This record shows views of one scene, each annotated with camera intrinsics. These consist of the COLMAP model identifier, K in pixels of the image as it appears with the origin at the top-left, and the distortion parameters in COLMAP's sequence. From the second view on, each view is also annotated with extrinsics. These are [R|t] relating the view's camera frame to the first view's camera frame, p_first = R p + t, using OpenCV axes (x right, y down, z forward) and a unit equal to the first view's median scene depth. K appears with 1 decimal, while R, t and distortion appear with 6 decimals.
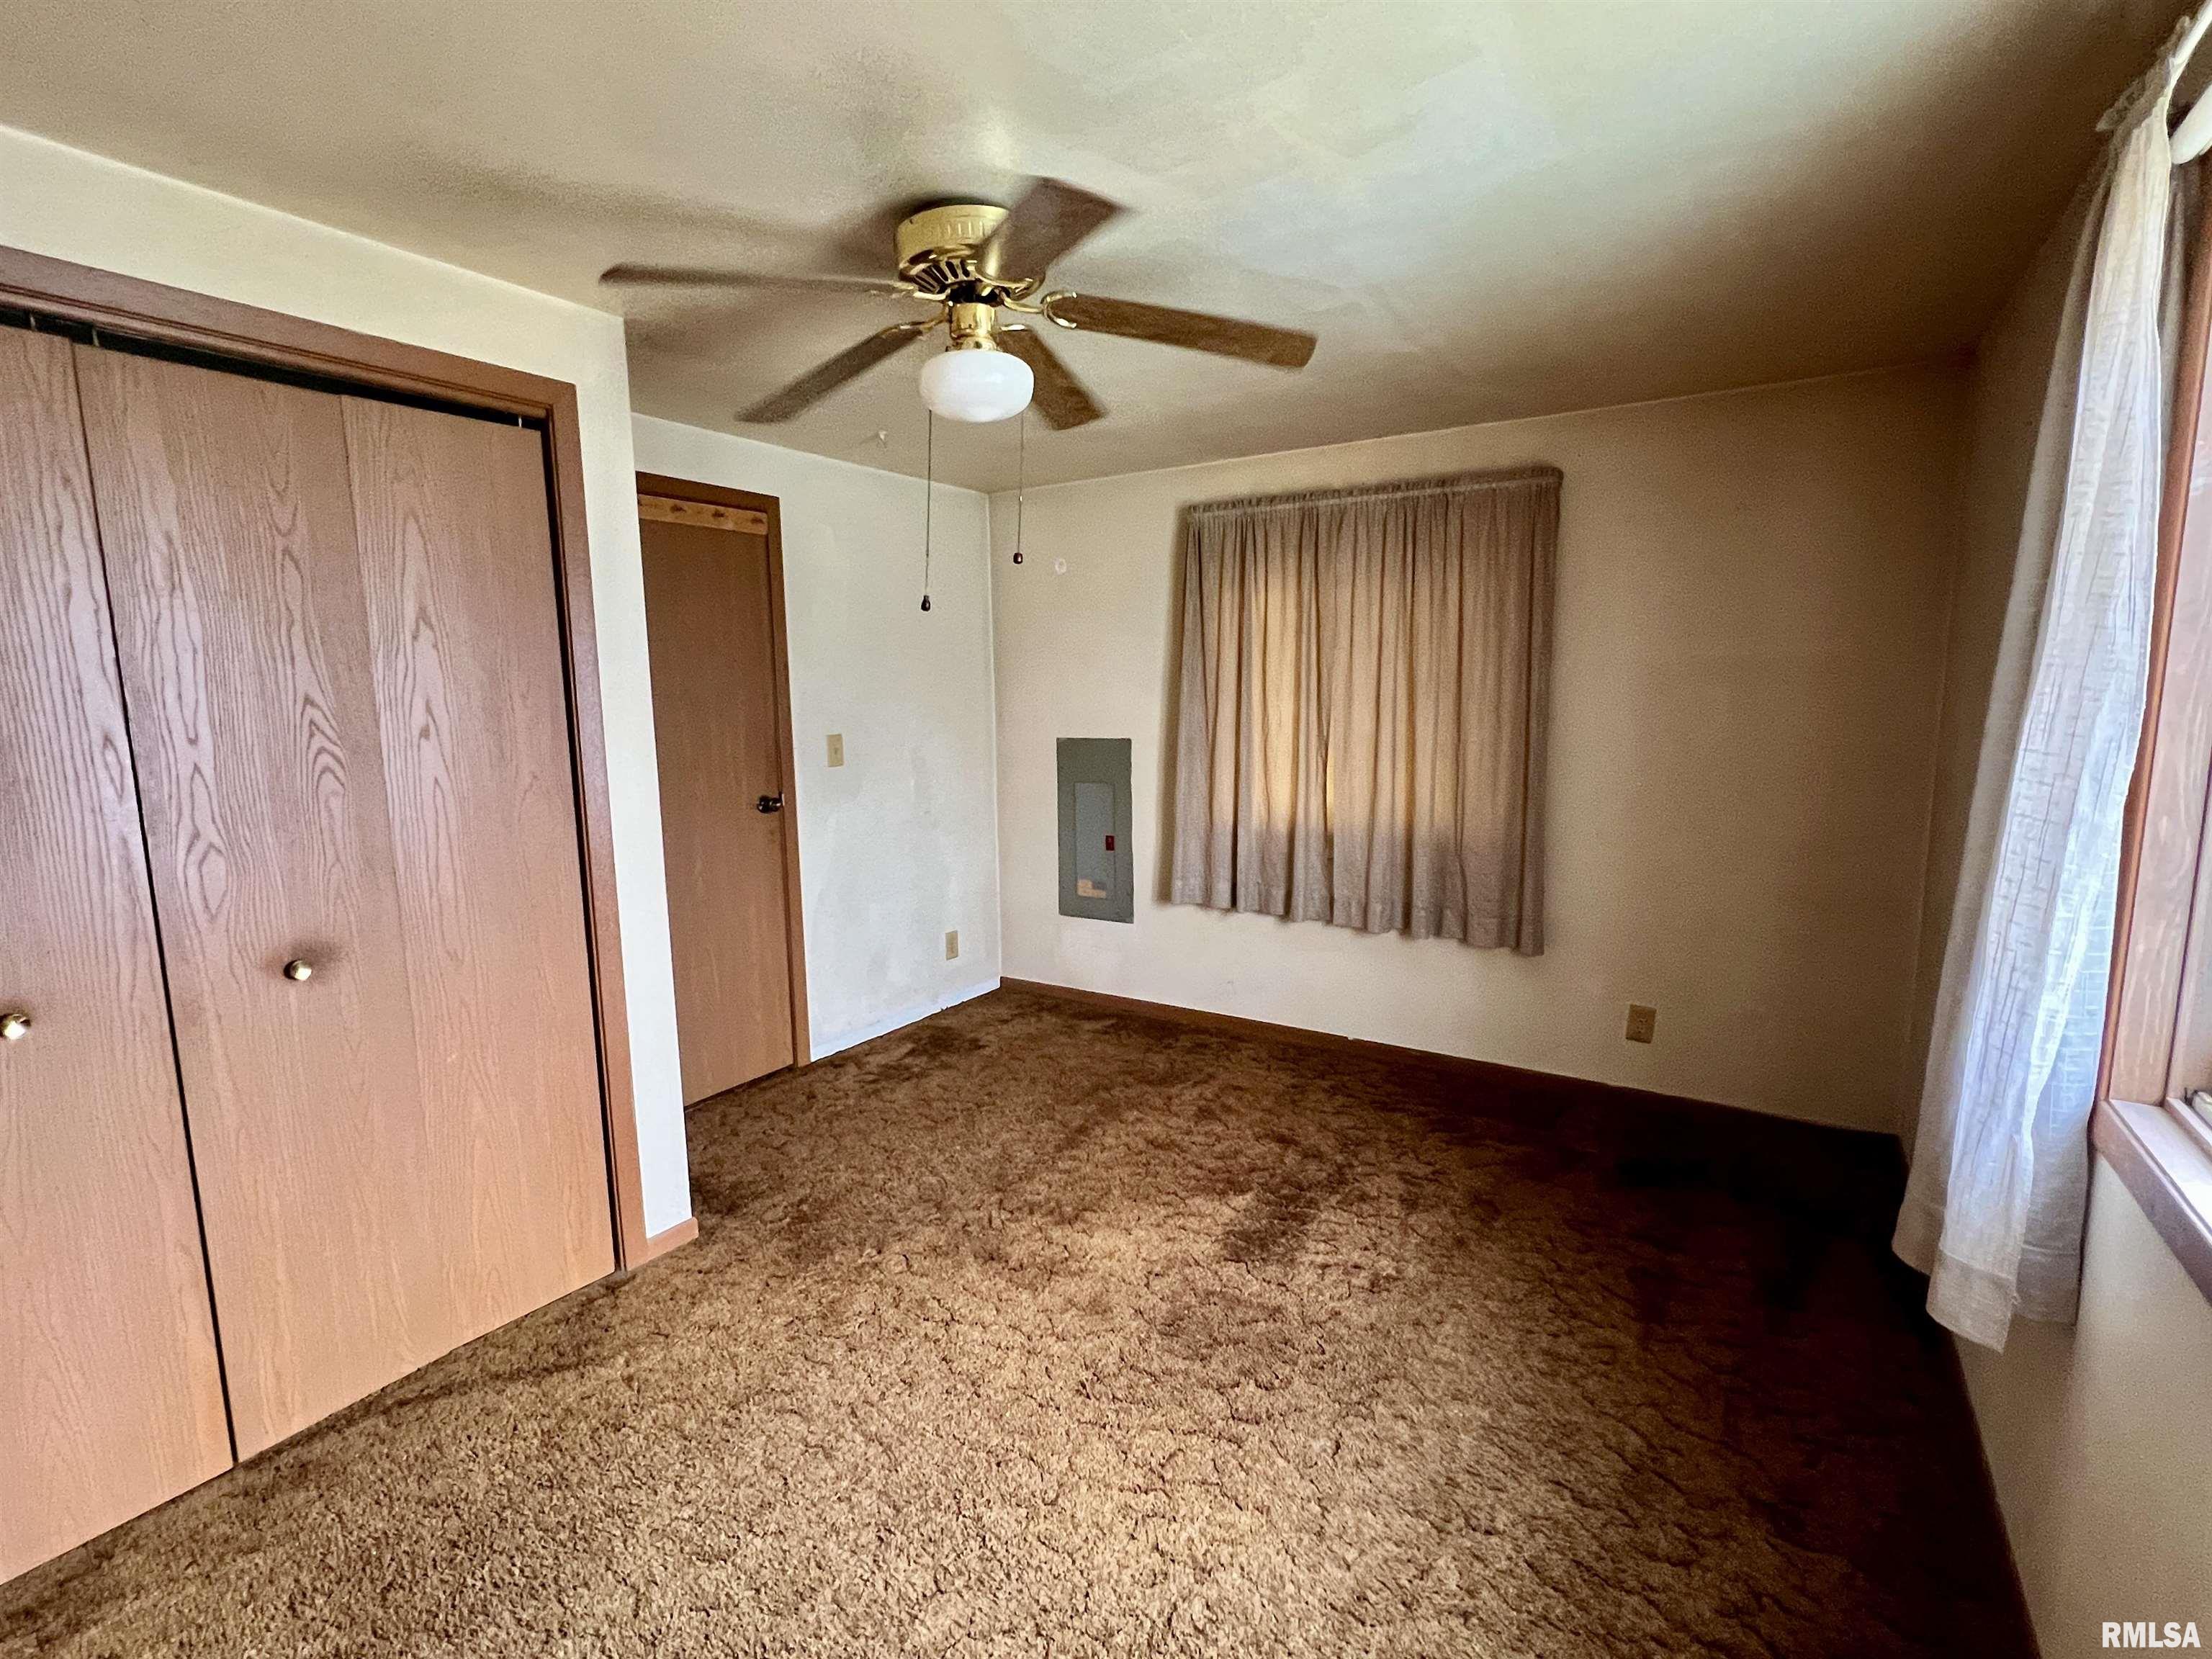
lens RADIAL K [[1023.3, 0, 1108.1], [0, 1023.3, 830.1], [0, 0, 1]] dist [0.000605, -0.000113]
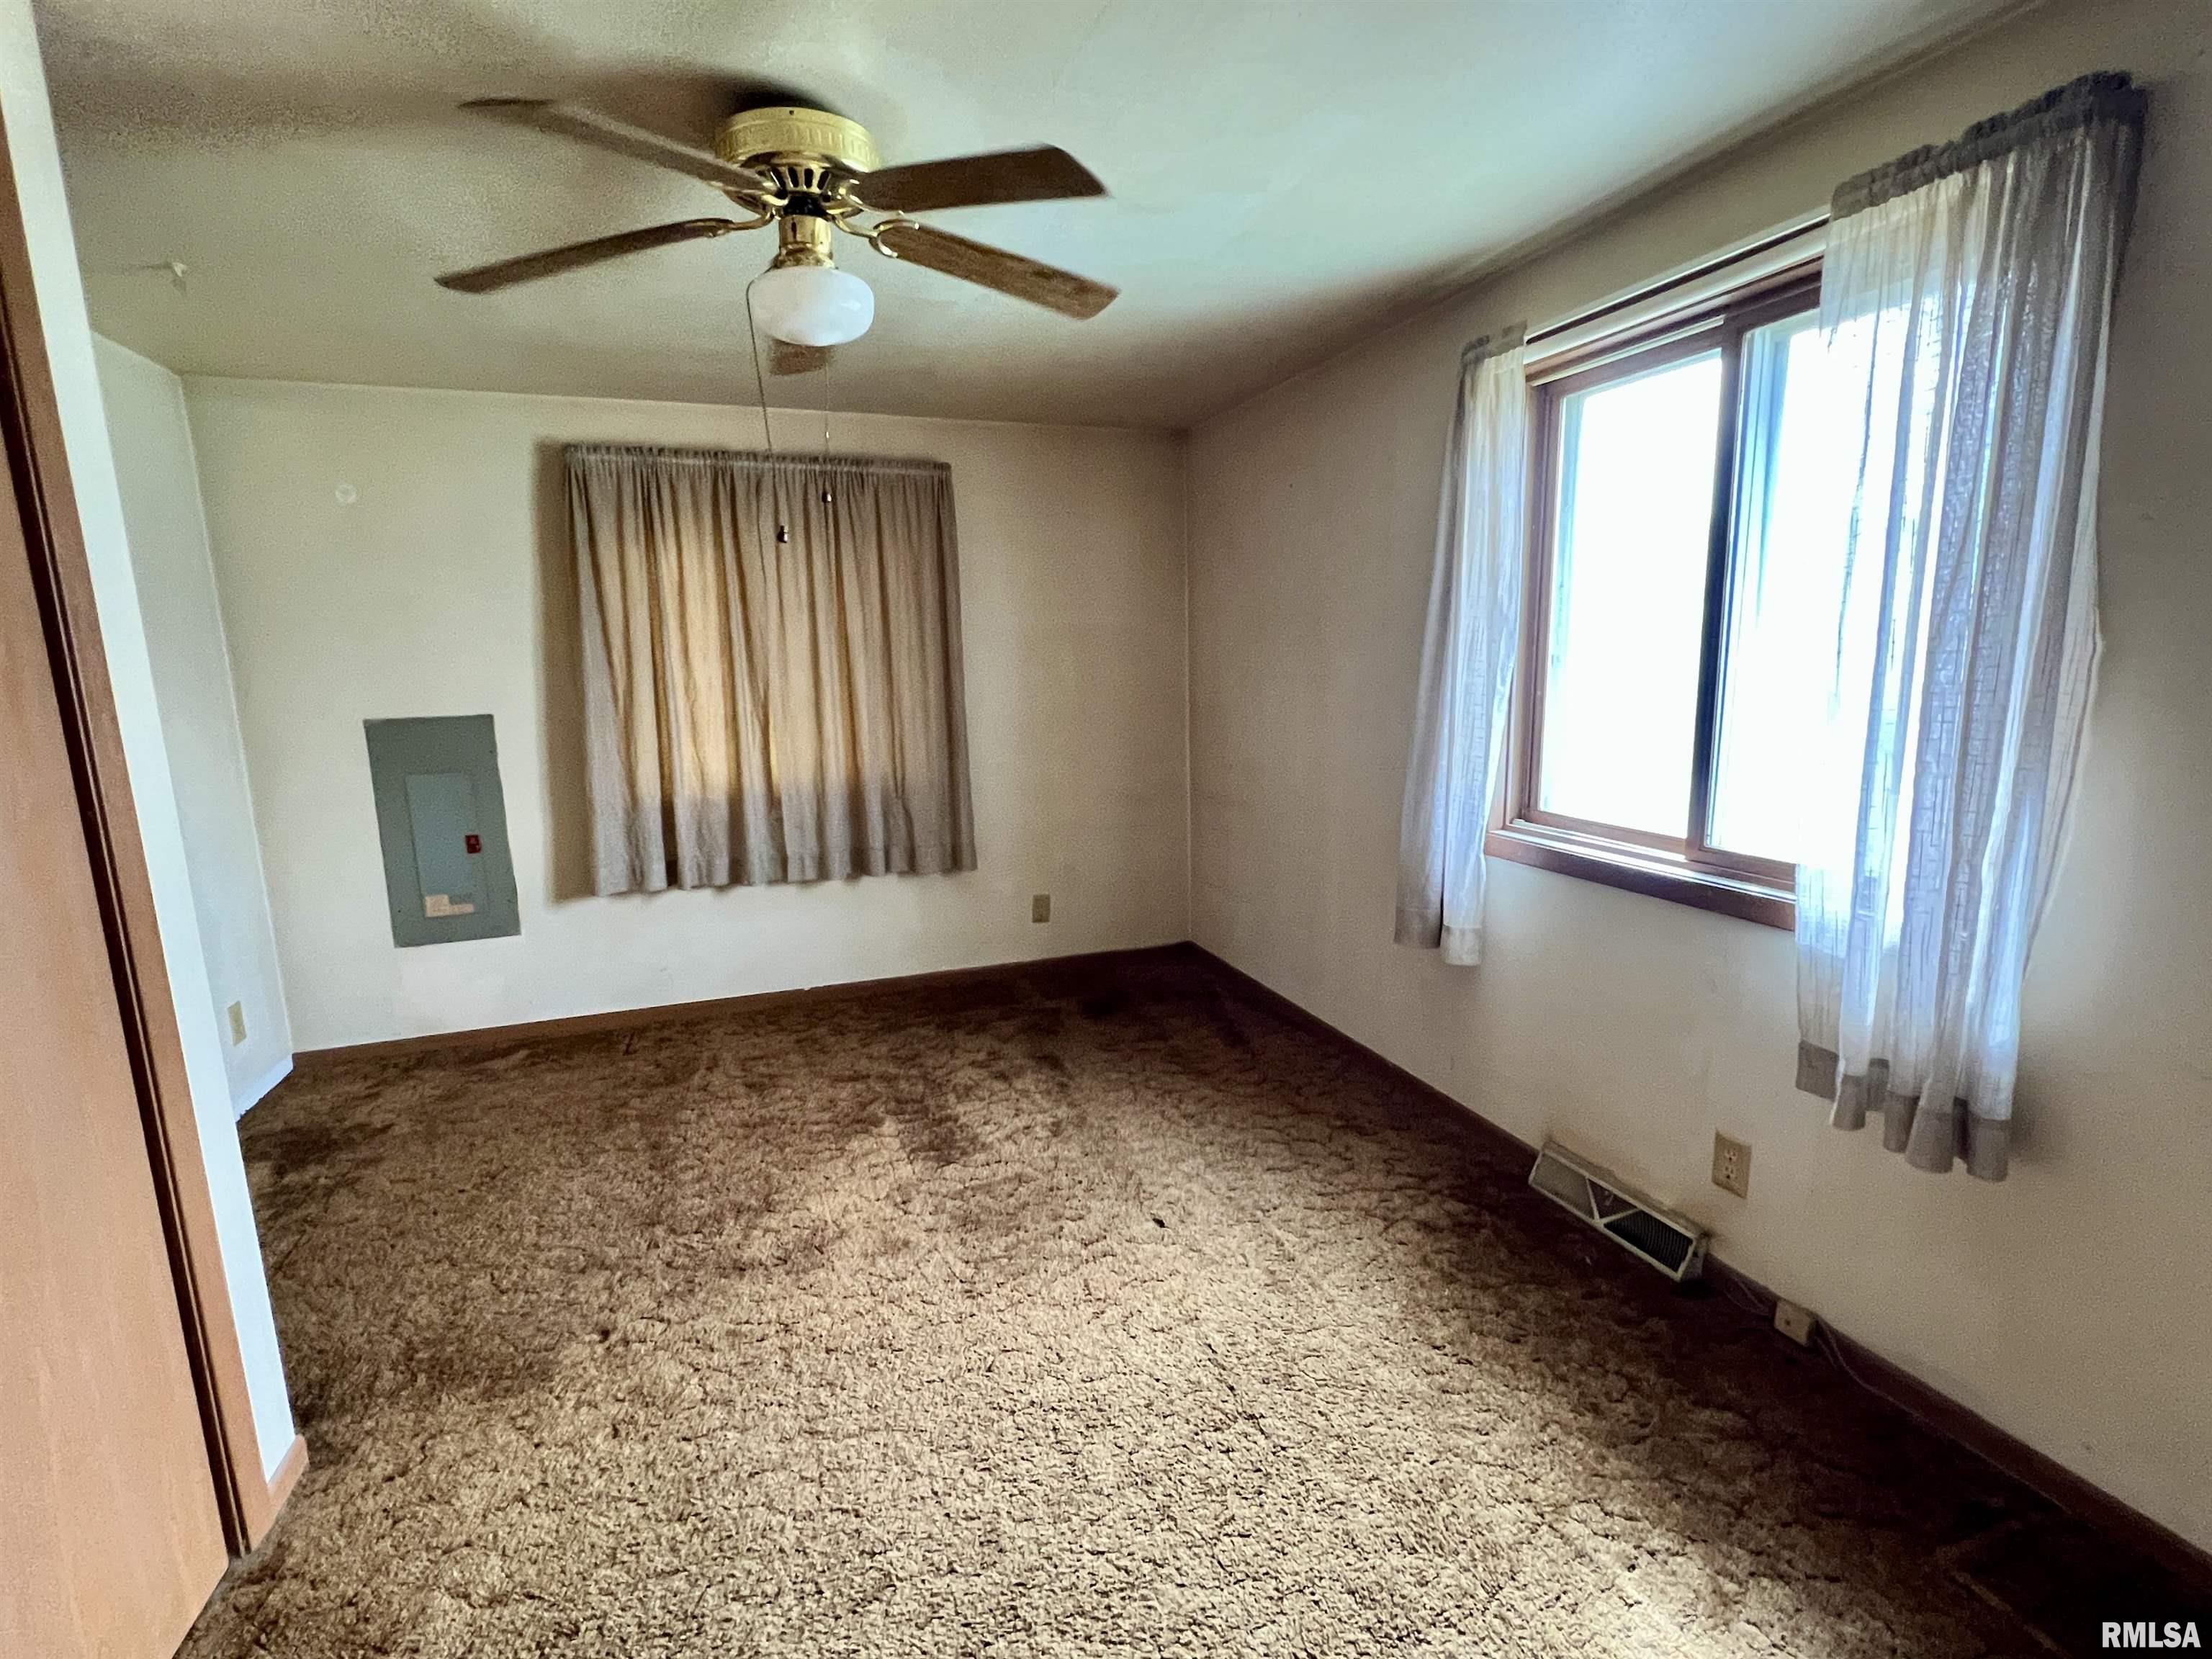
lens RADIAL K [[1023.3, 0, 1105.0], [0, 1023.3, 829.4], [0, 0, 1]] dist [0.000605, -0.000113]
pose [[0.612744, -0.134787, 0.778702, -0.422326], [0.124030, 0.989539, 0.073684, 0.004545], [-0.780488, 0.051433, 0.623051, 0.122703]]
